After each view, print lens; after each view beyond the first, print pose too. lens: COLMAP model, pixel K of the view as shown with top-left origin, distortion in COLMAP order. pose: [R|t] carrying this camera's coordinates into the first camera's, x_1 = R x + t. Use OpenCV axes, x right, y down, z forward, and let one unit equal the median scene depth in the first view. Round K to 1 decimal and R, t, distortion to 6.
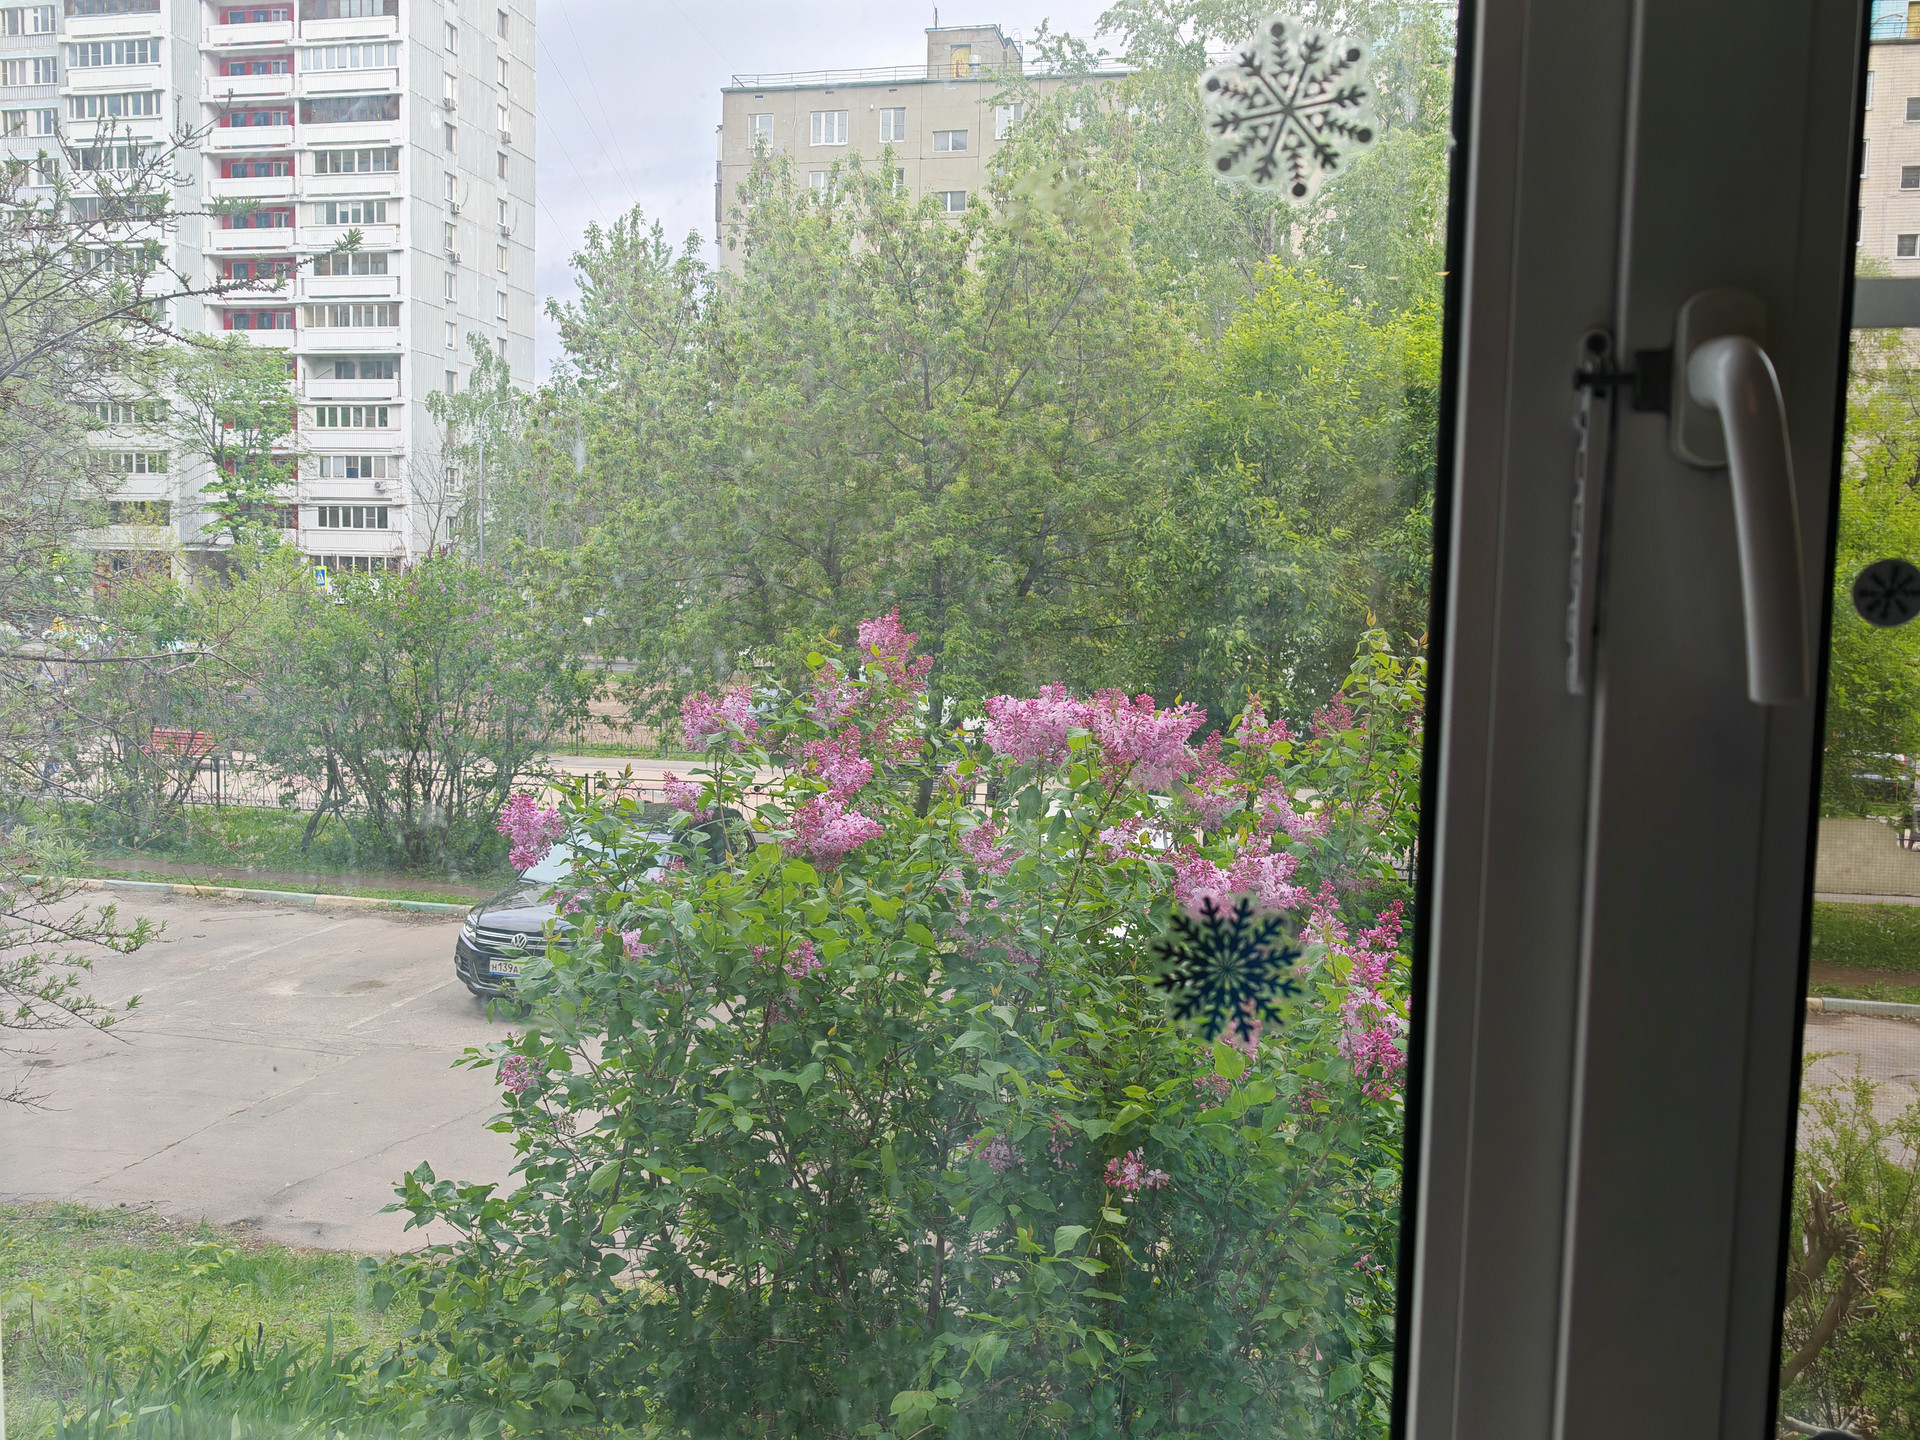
lens RADIAL K [[1565.5, 0, 960.0], [0, 1565.5, 720.0], [0, 0, 1]] dist [0.008264, -0.005852]
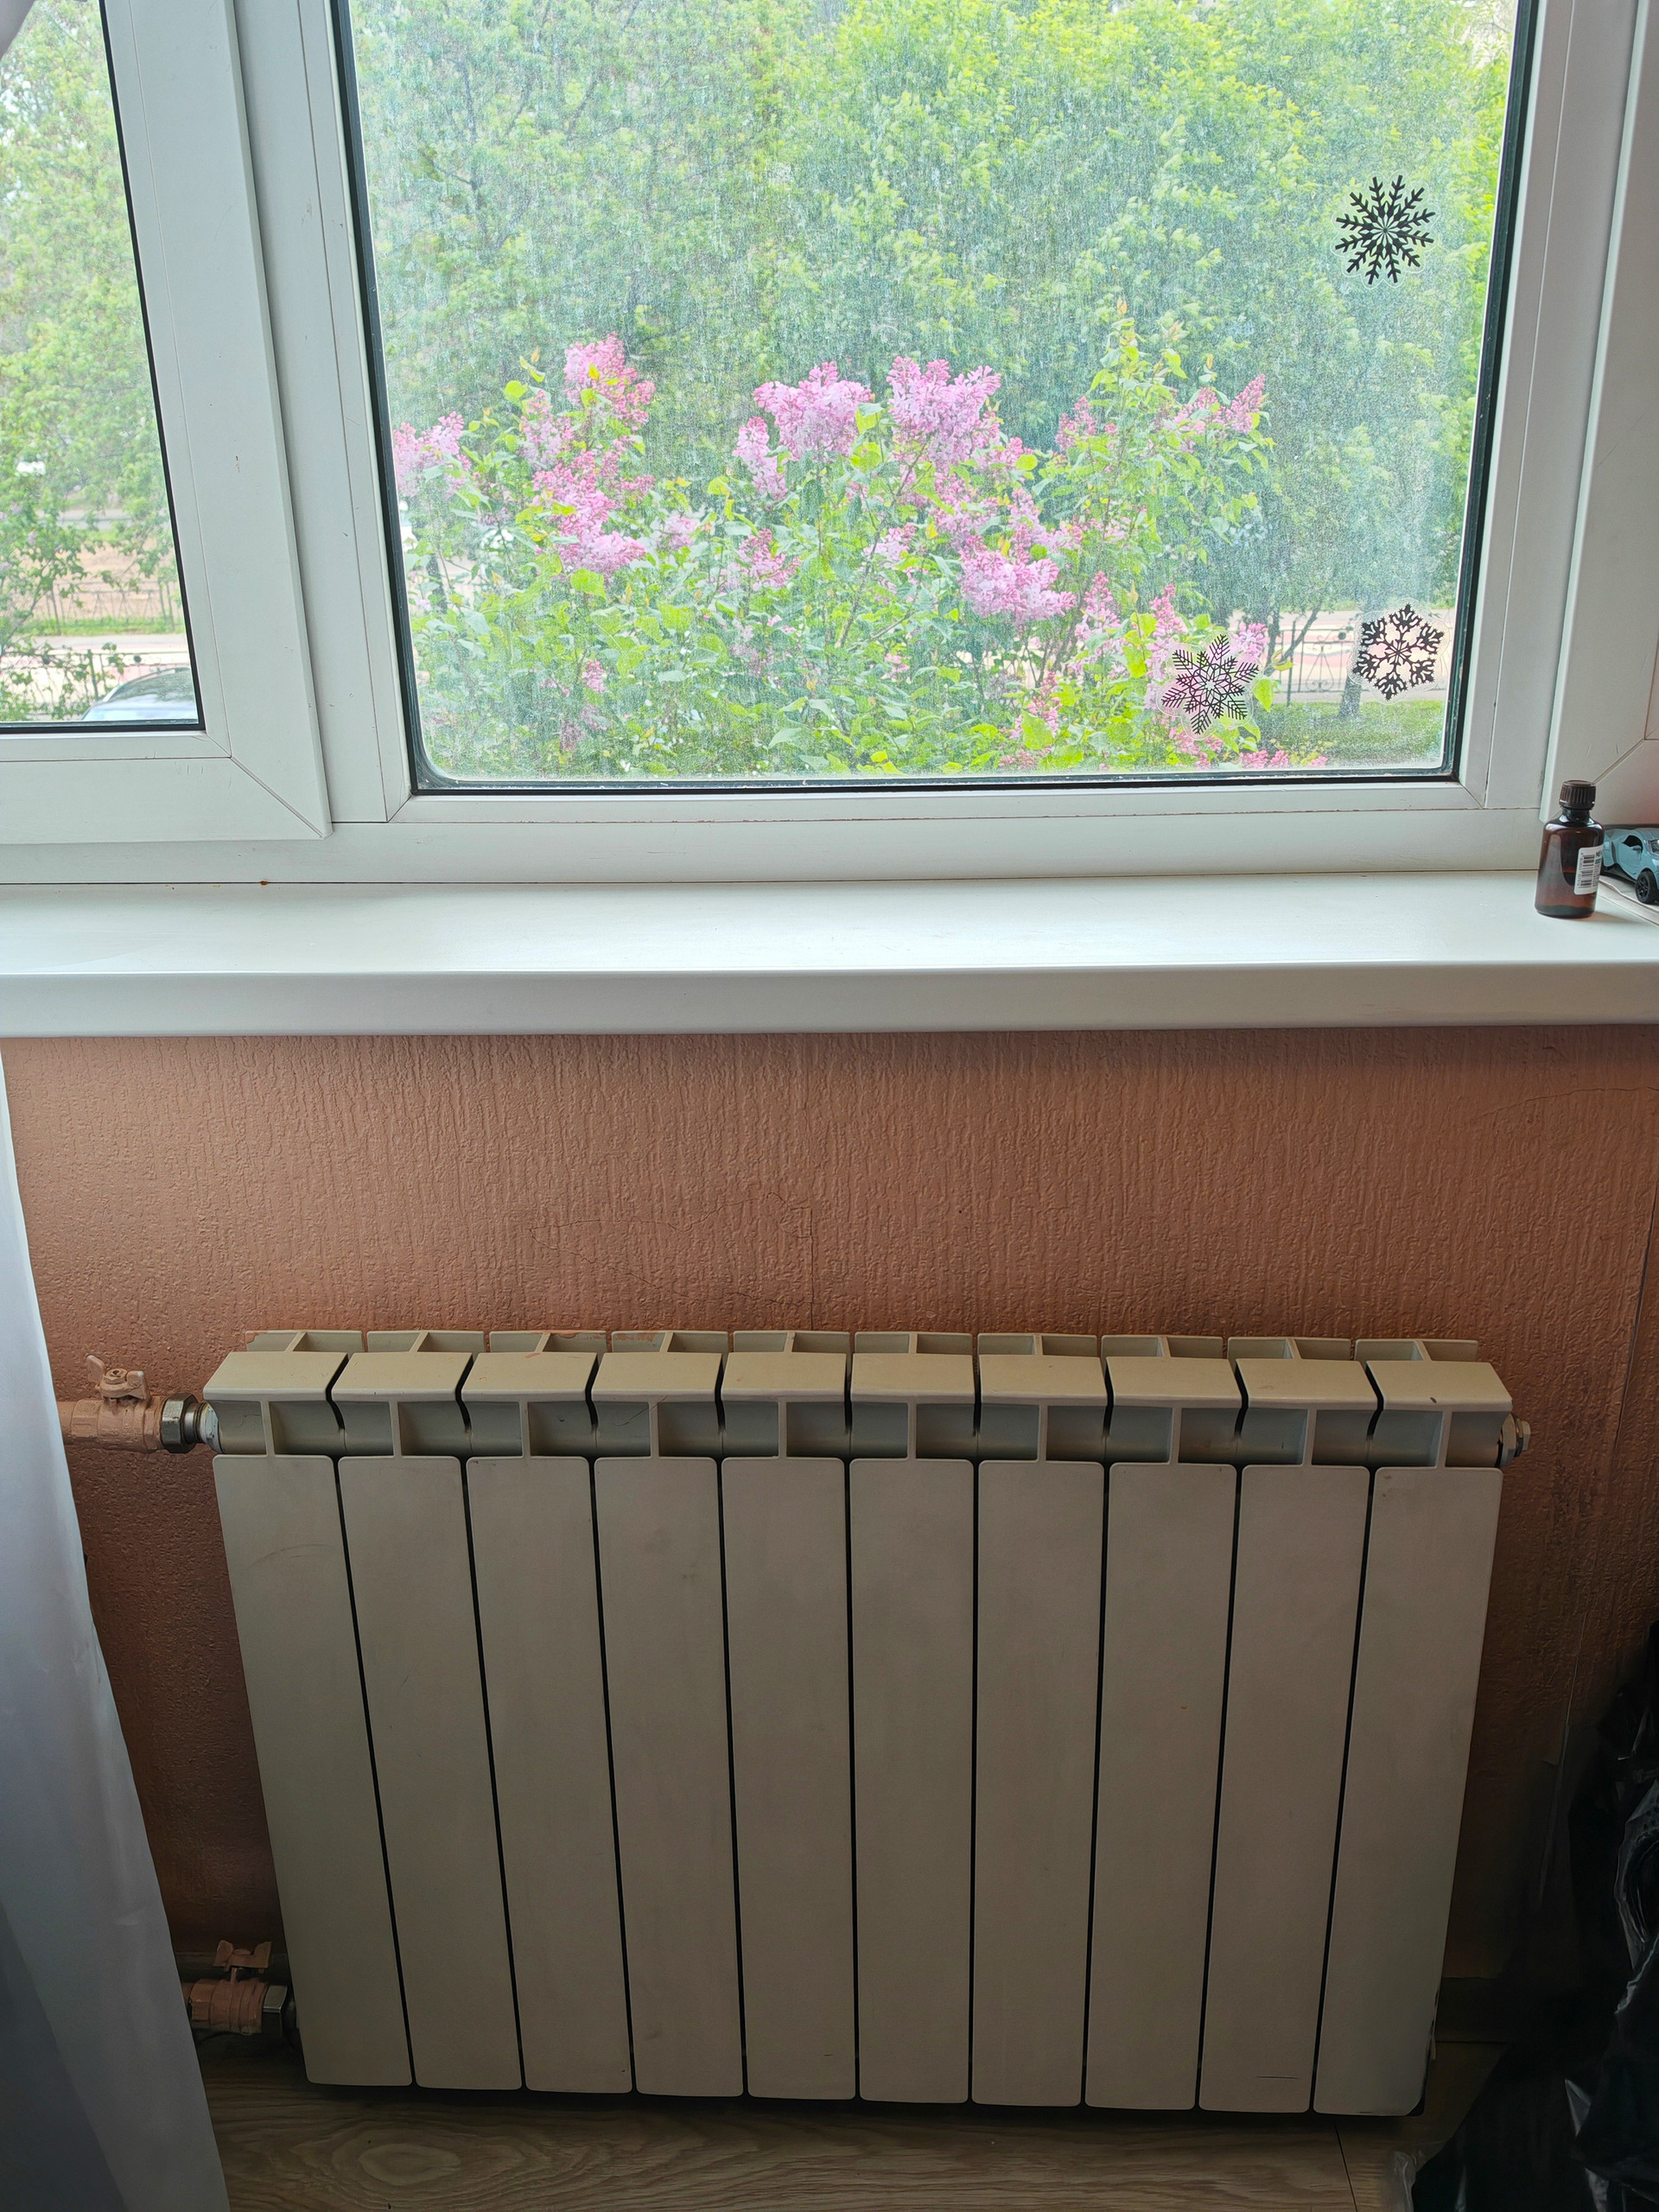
lens RADIAL K [[1829.6, 0, 870.6], [0, 1829.6, 1059.6], [0, 0, 1]] dist [-0.028447, 0.007226]
pose [[0.981971, -0.105902, 0.156581, -0.101994], [0.060379, 0.960661, 0.271083, 0.063384], [-0.179129, -0.256741, 0.949735, -0.119019]]
